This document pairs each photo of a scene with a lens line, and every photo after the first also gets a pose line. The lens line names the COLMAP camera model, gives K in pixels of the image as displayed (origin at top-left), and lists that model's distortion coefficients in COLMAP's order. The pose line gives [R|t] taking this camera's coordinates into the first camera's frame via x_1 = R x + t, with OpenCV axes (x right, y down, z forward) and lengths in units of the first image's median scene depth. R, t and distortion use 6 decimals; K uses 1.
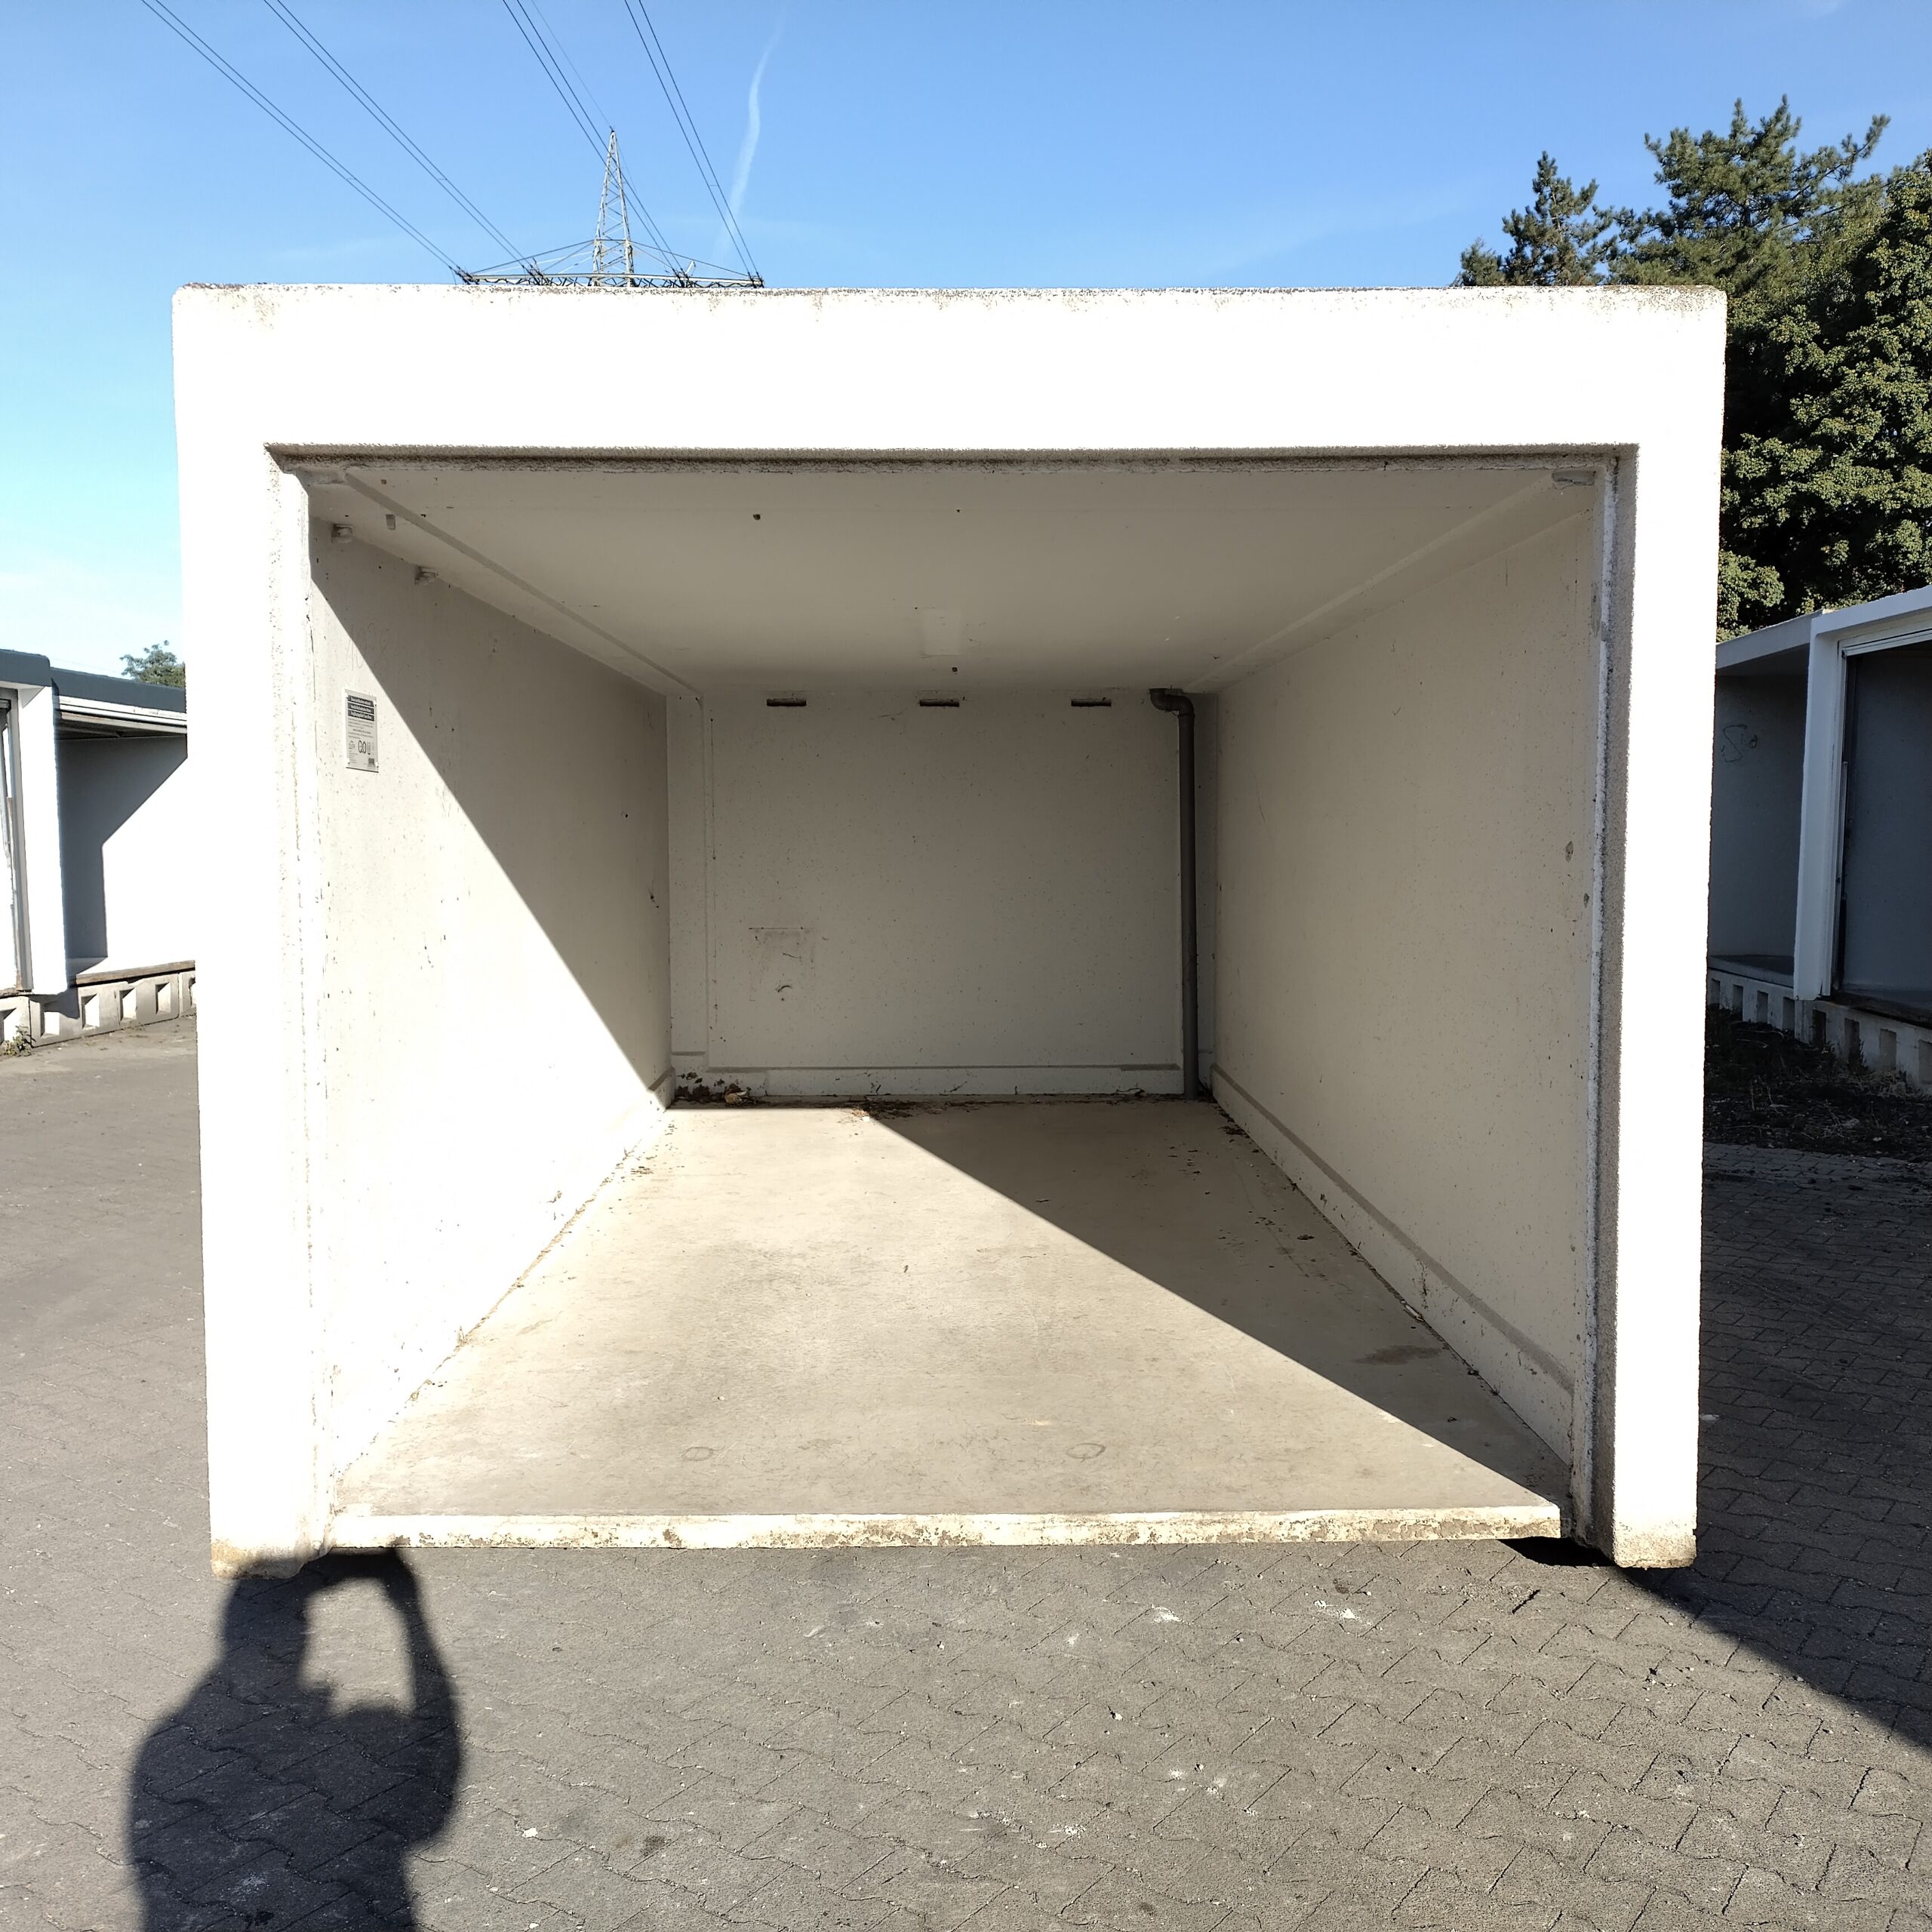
lens RADIAL K [[1889.6, 0, 966.0], [0, 1889.6, 966.0], [0, 0, 1]] dist [0.115189, -0.176454]
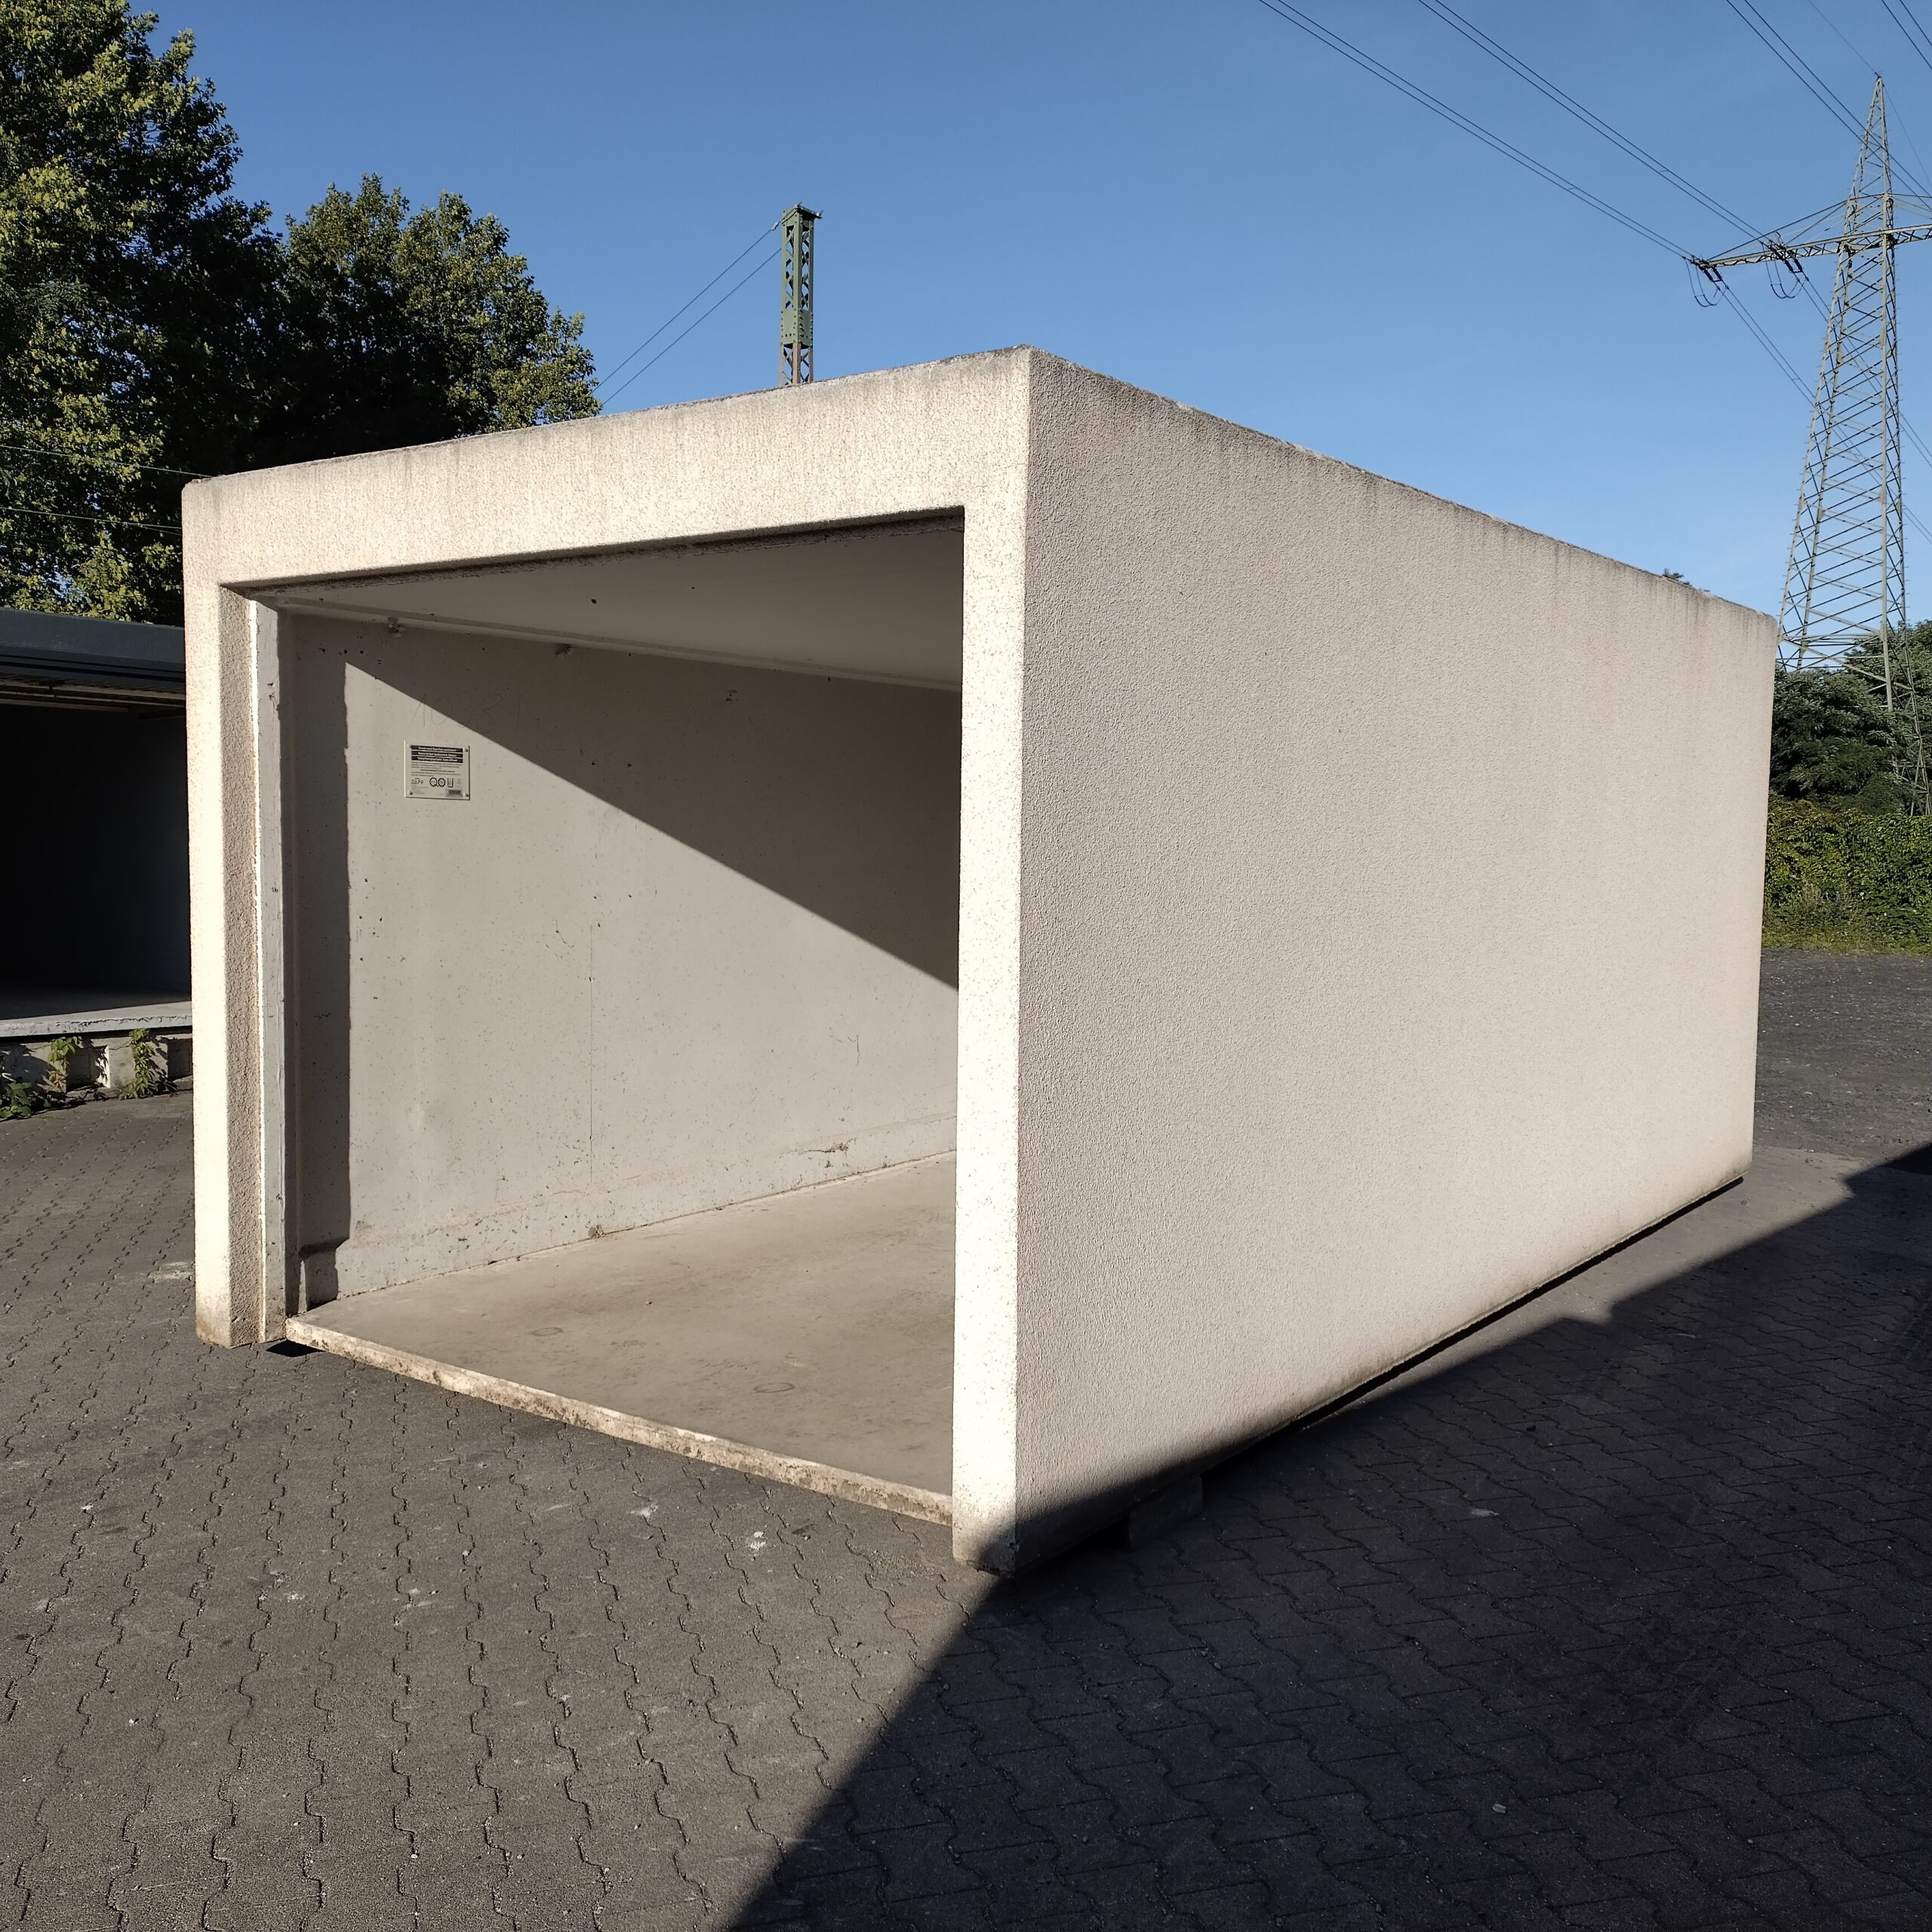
lens RADIAL K [[1889.6, 0, 966.0], [0, 1889.6, 966.0], [0, 0, 1]] dist [0.115189, -0.176454]
pose [[0.797744, 0.059481, -0.600055, 0.834312], [-0.060039, 0.998013, 0.019110, -0.031982], [0.599999, 0.020781, 0.799731, 0.133259]]
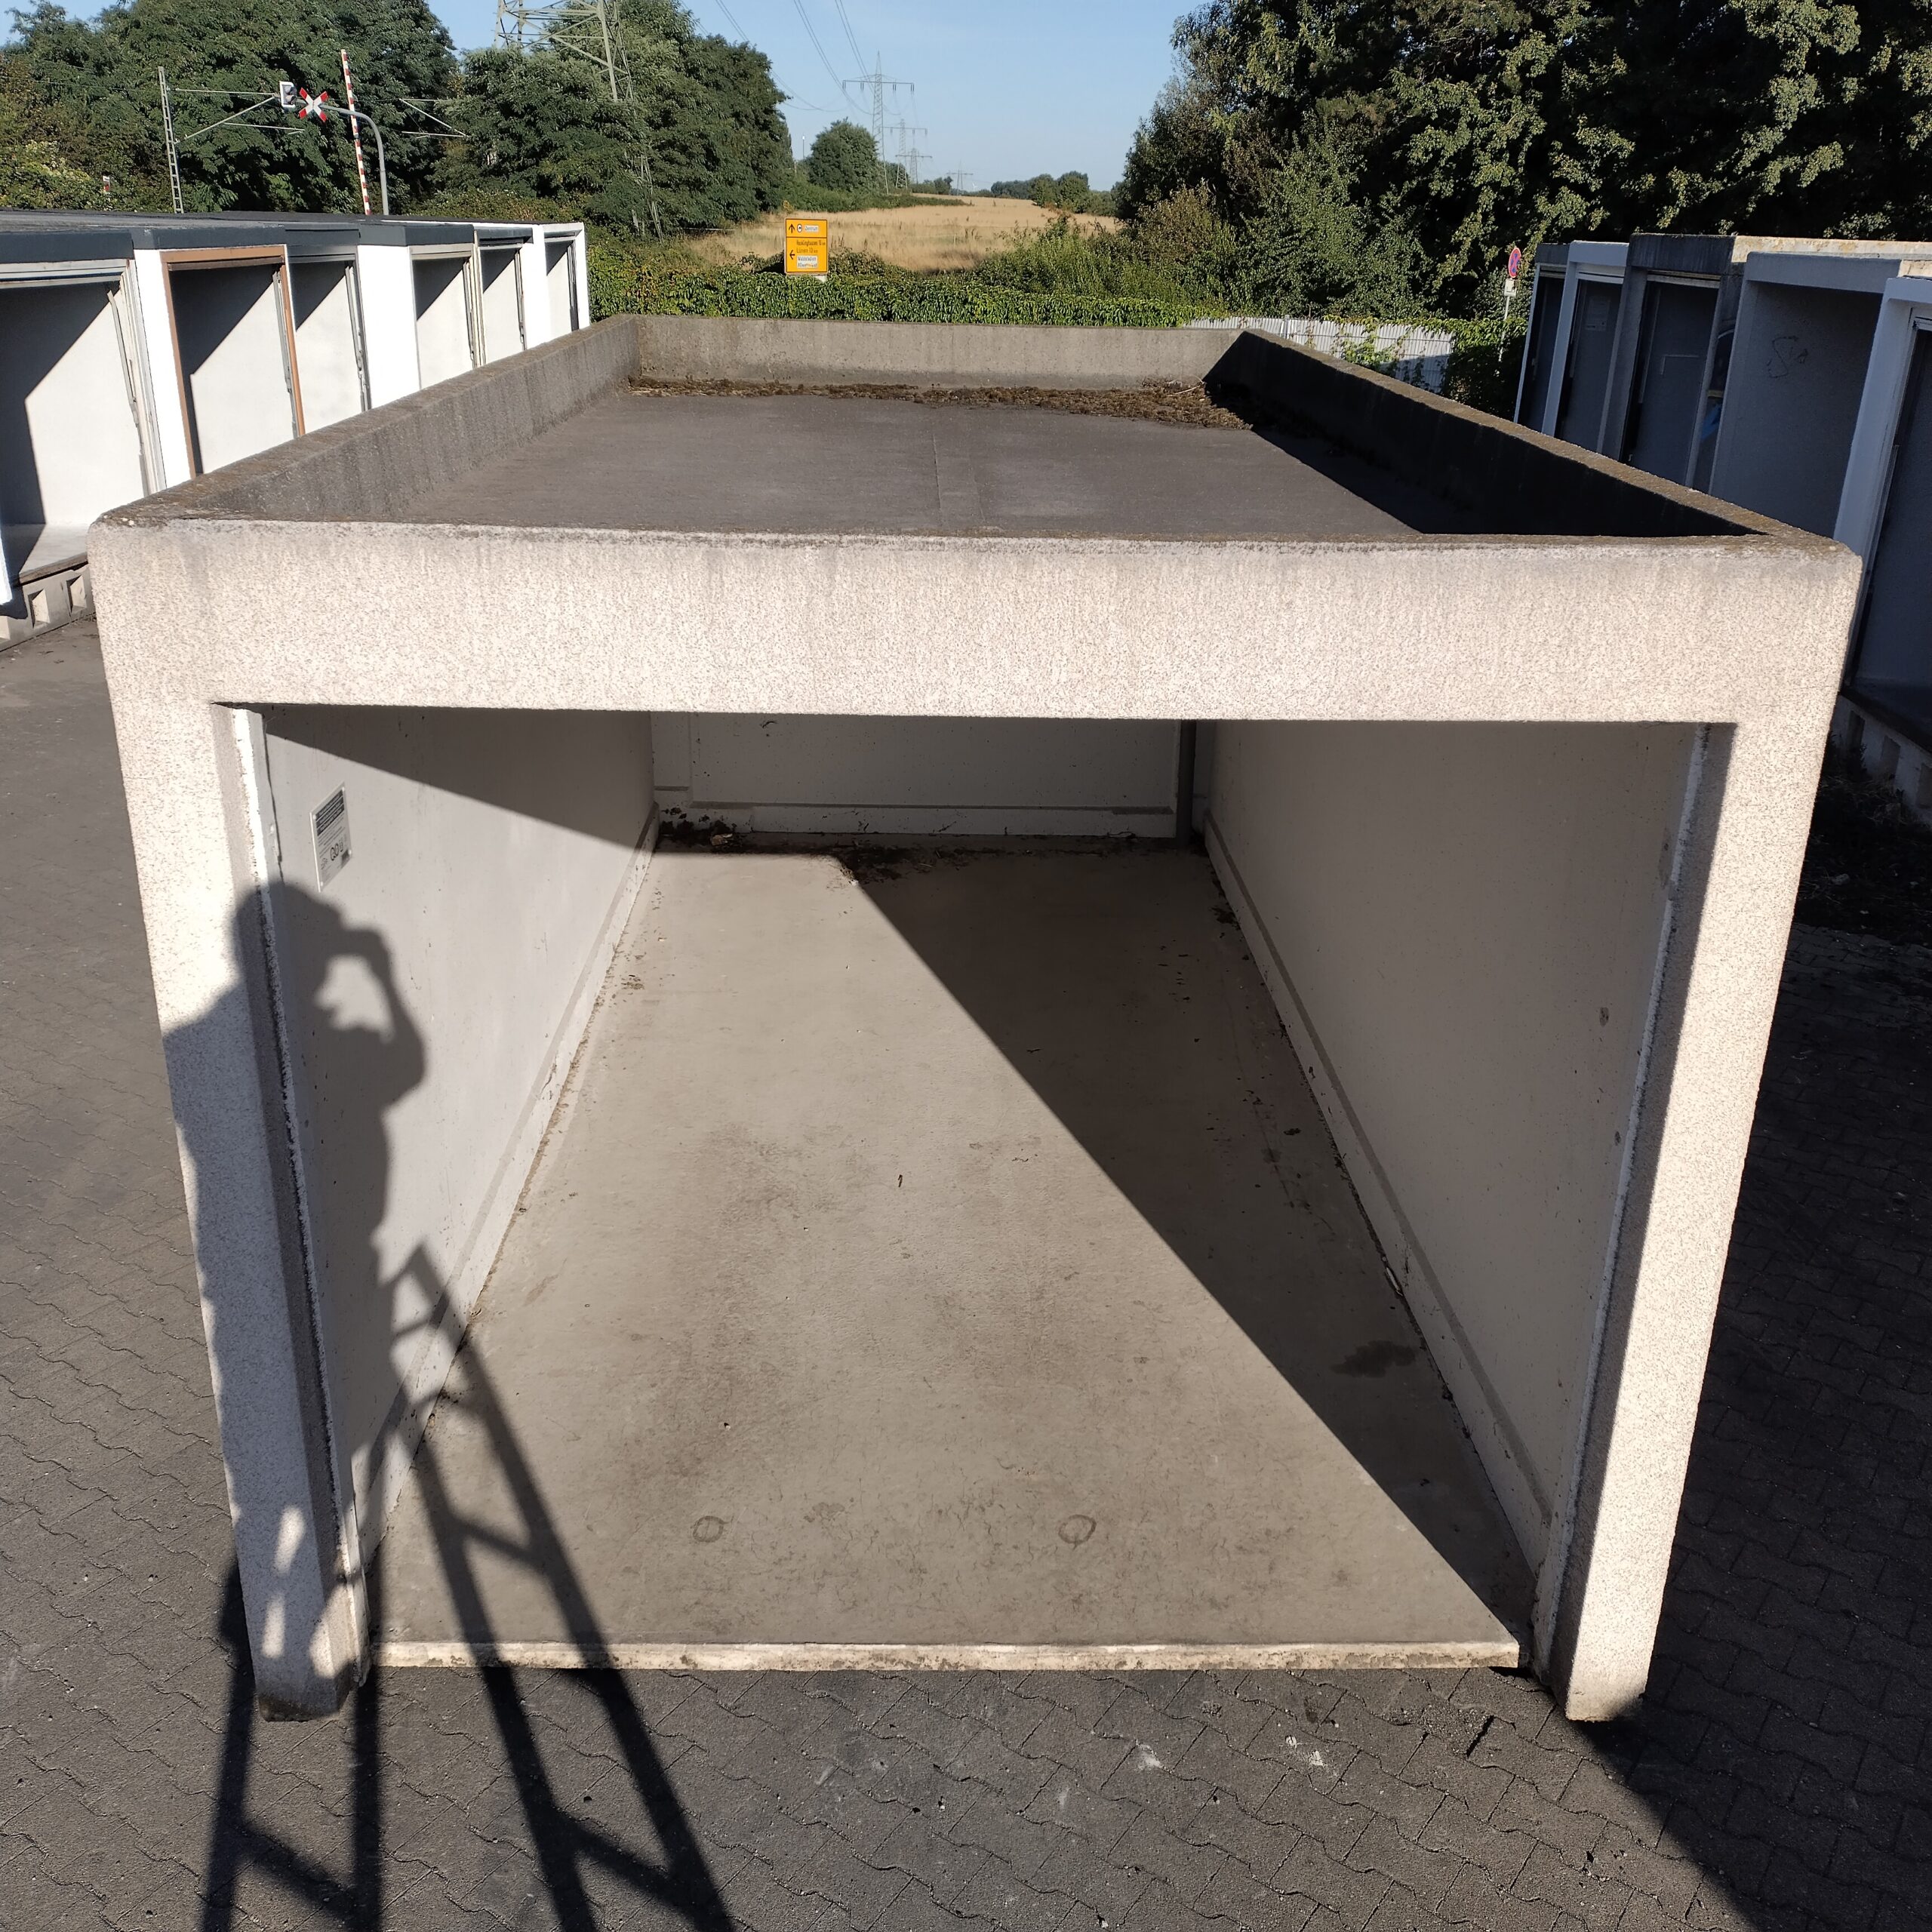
lens RADIAL K [[1889.6, 0, 966.0], [0, 1889.6, 966.0], [0, 0, 1]] dist [0.115189, -0.176454]
pose [[0.999631, 0.020032, 0.018350, -0.024126], [-0.024650, 0.952753, 0.302744, -0.358275], [-0.011418, -0.303085, 0.952895, 0.088546]]
